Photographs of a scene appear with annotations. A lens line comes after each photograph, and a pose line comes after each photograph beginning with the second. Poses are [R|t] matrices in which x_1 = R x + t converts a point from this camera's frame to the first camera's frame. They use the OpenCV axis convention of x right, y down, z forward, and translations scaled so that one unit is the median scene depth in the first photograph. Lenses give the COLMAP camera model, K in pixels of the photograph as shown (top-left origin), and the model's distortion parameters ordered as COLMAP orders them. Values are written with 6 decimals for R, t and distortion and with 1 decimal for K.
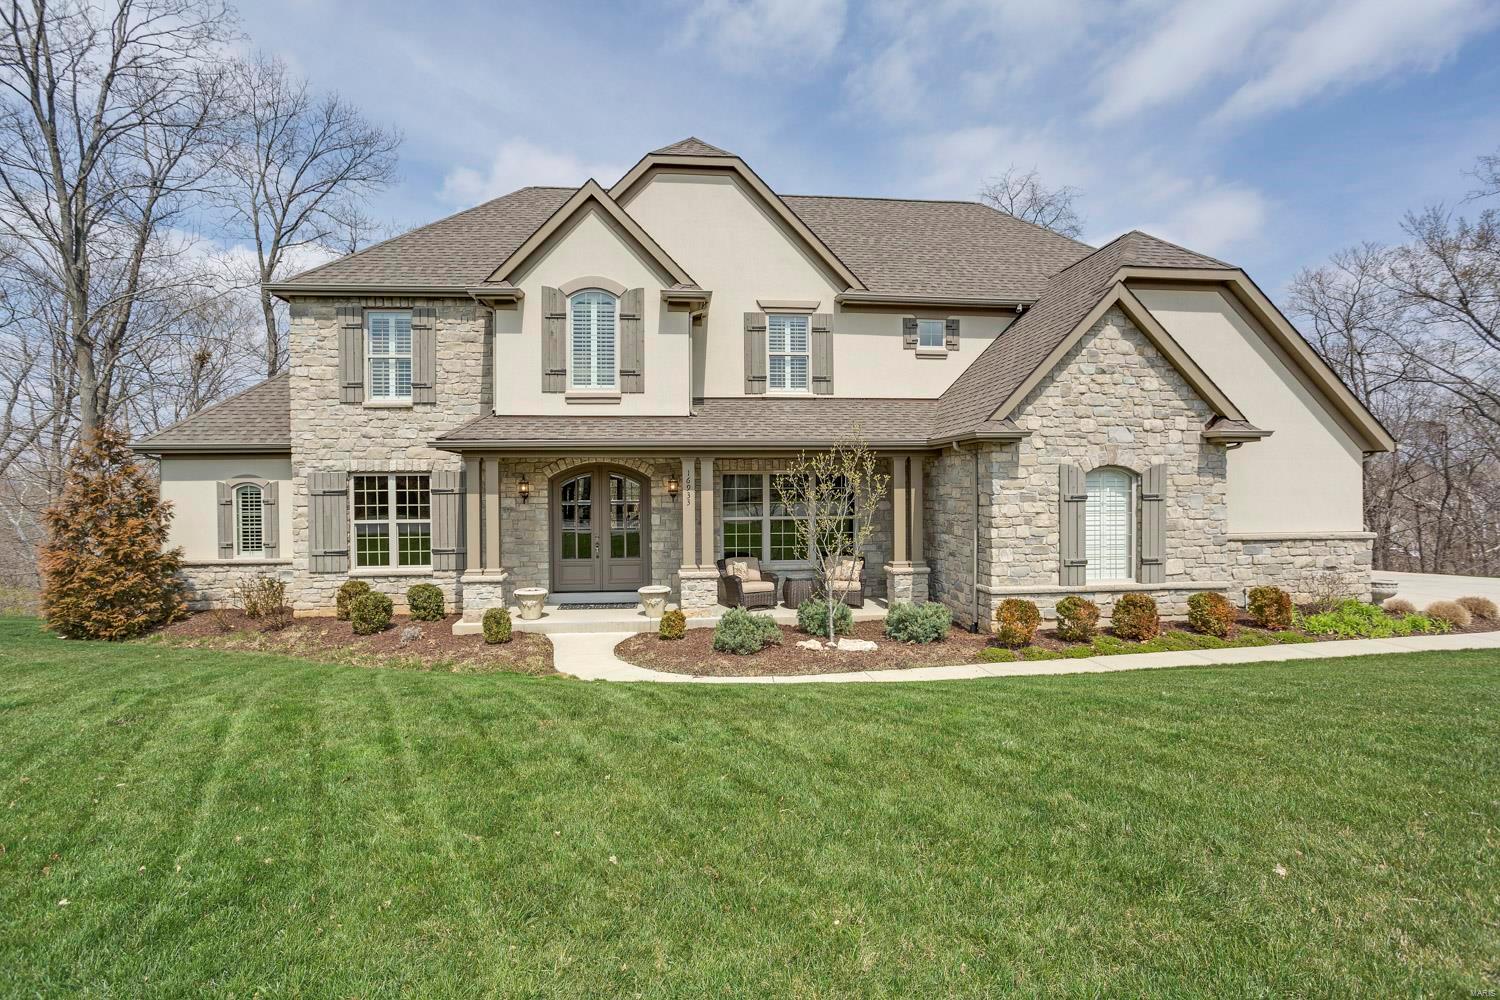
lens RADIAL K [[717.6, 0, 740.8], [0, 717.6, 499.7], [0, 0, 1]] dist [-0.059633, 0.032402]
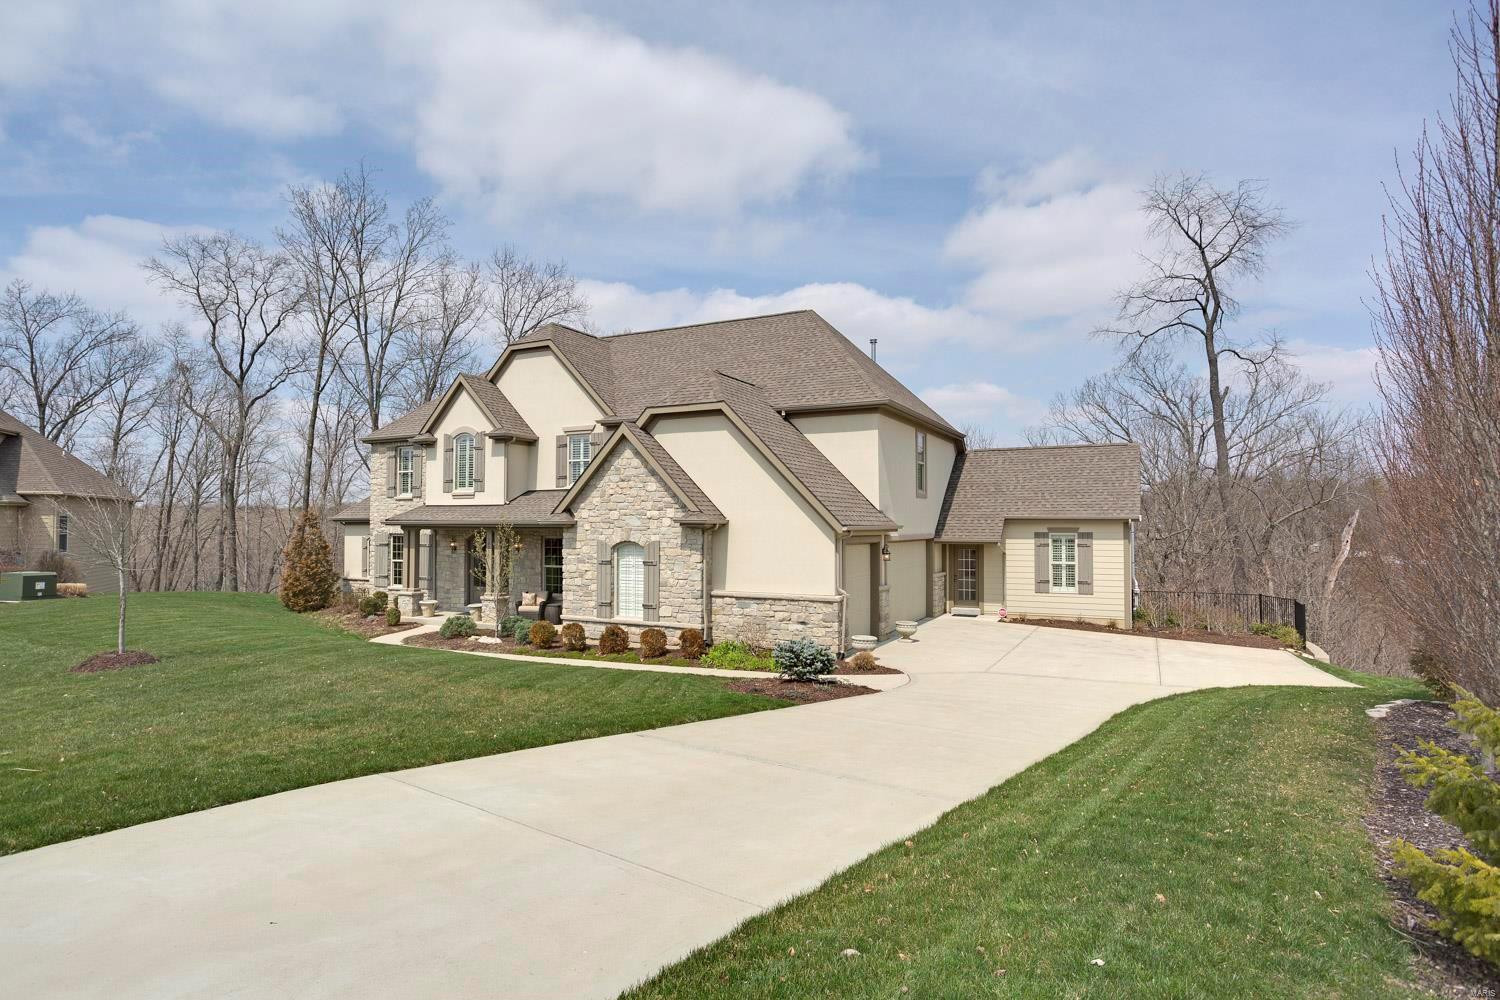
lens RADIAL K [[784.4, 0, 750.0], [0, 784.4, 500.0], [0, 0, 1]] dist [-0.042761, 0.000051]
pose [[0.844148, -0.009264, -0.536030, 1.369695], [-0.012808, 0.999217, -0.037439, -0.064259], [0.535957, 0.038469, 0.843368, -0.238320]]
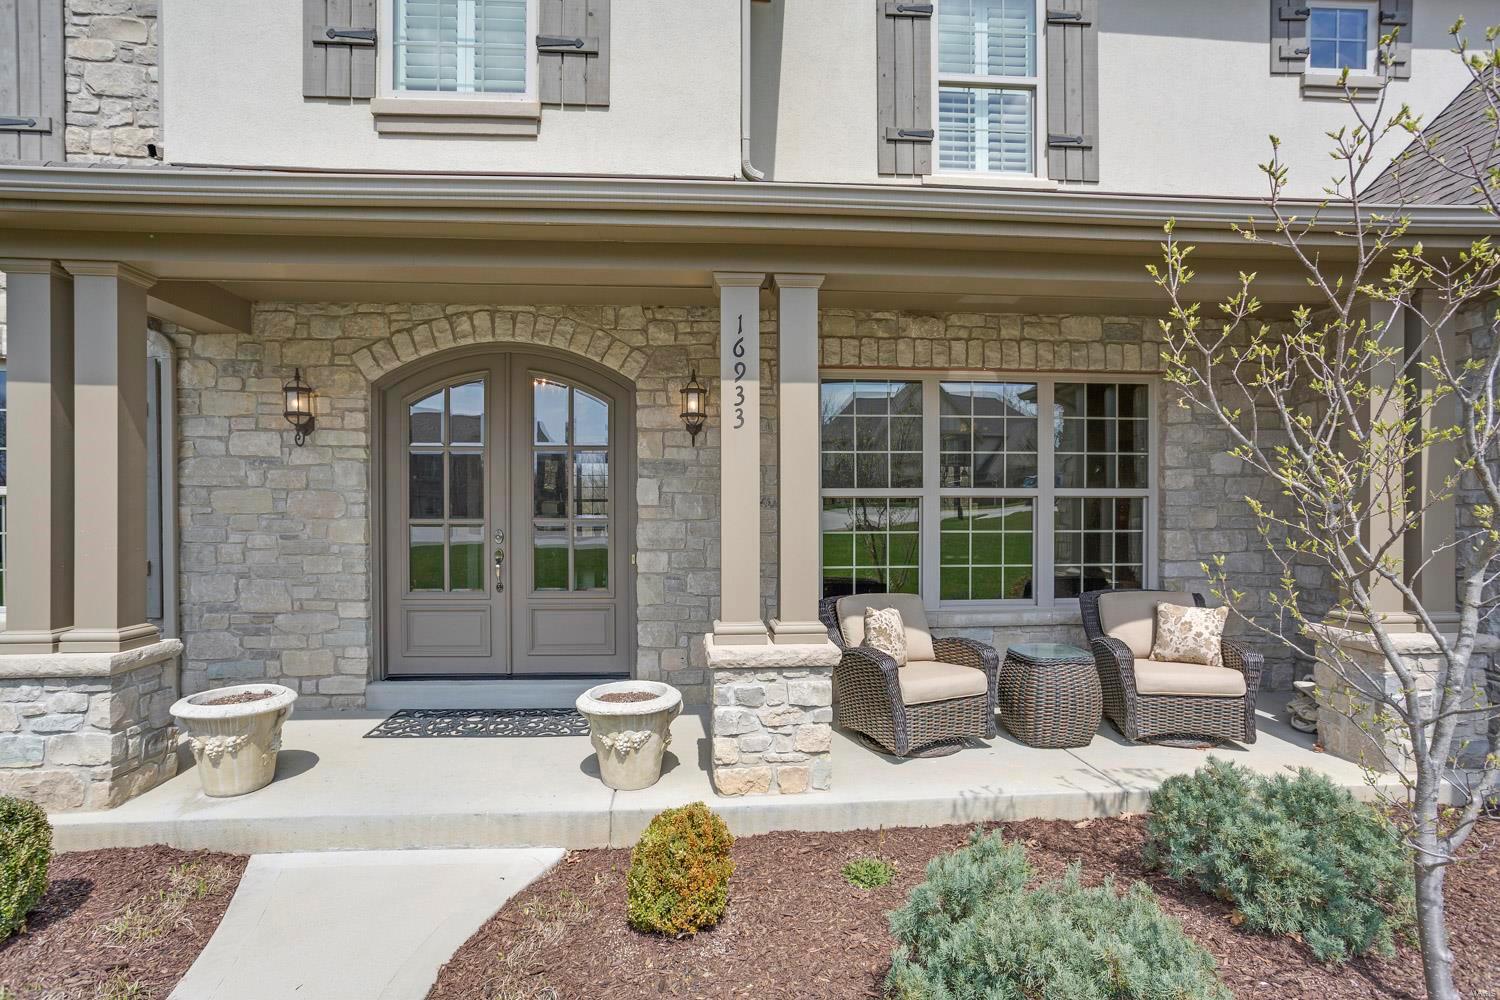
lens RADIAL K [[731.4, 0, 744.7], [0, 731.4, 515.4], [0, 0, 1]] dist [-0.058250, 0.034965]
pose [[0.999248, 0.005697, -0.038355, -0.054285], [-0.005879, 0.999972, -0.004613, 0.043538], [0.038328, 0.004835, 0.999254, 0.640241]]
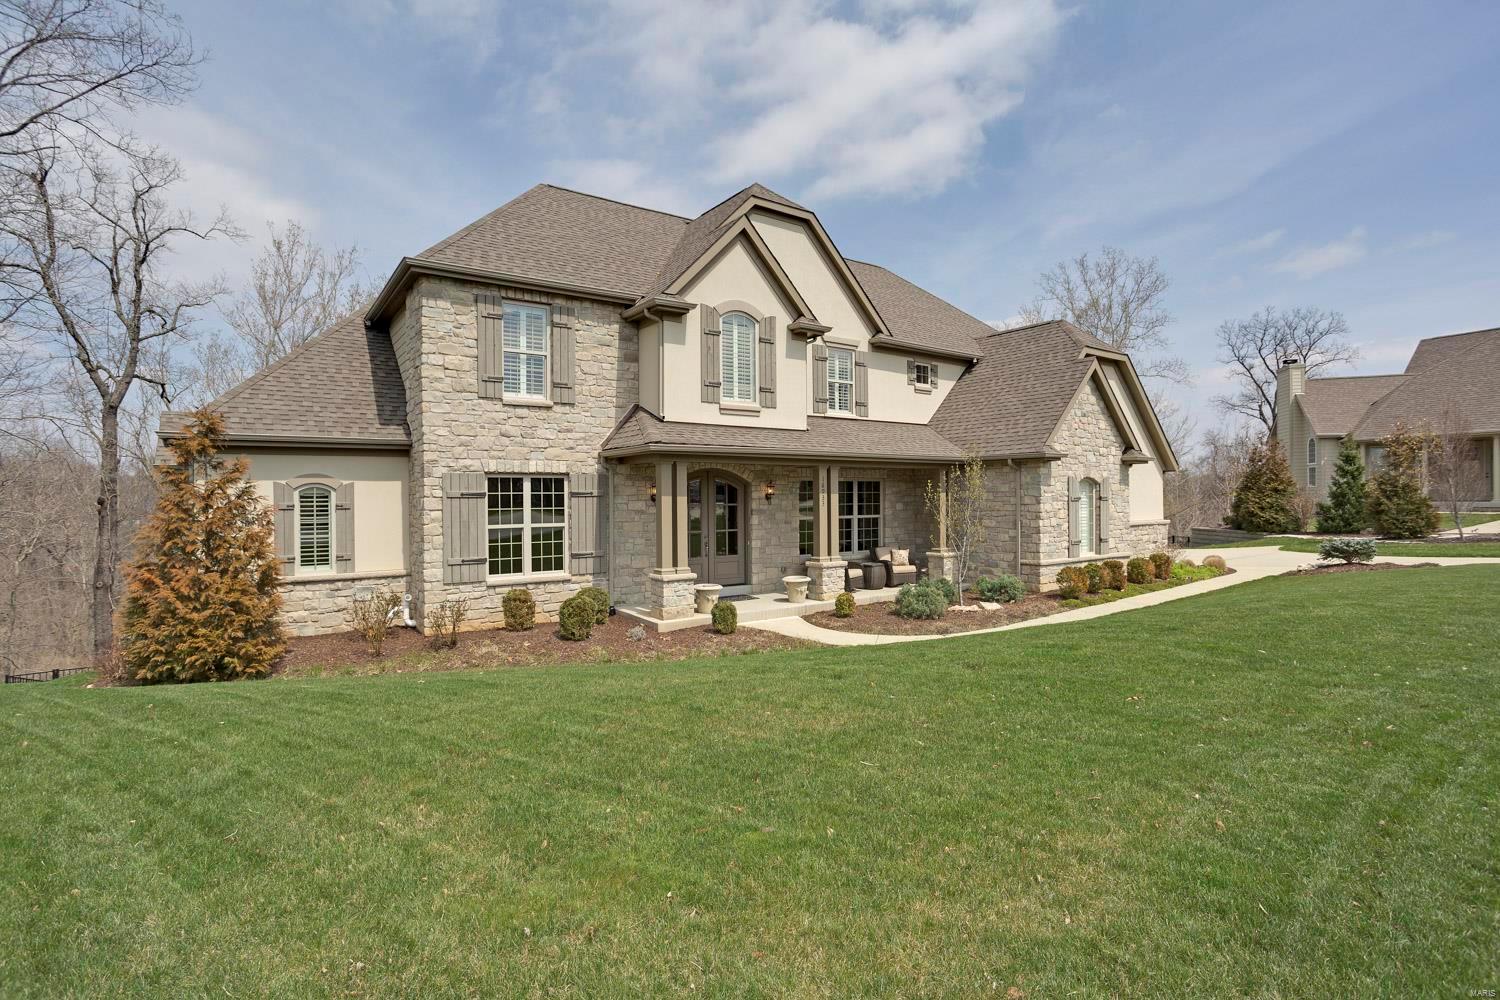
lens RADIAL K [[717.6, 0, 740.8], [0, 717.6, 499.7], [0, 0, 1]] dist [-0.059633, 0.032402]
pose [[0.875053, -0.001237, 0.484026, -0.713192], [0.007573, 0.999909, -0.011135, 0.008732], [-0.483968, 0.013409, 0.874983, 0.026502]]
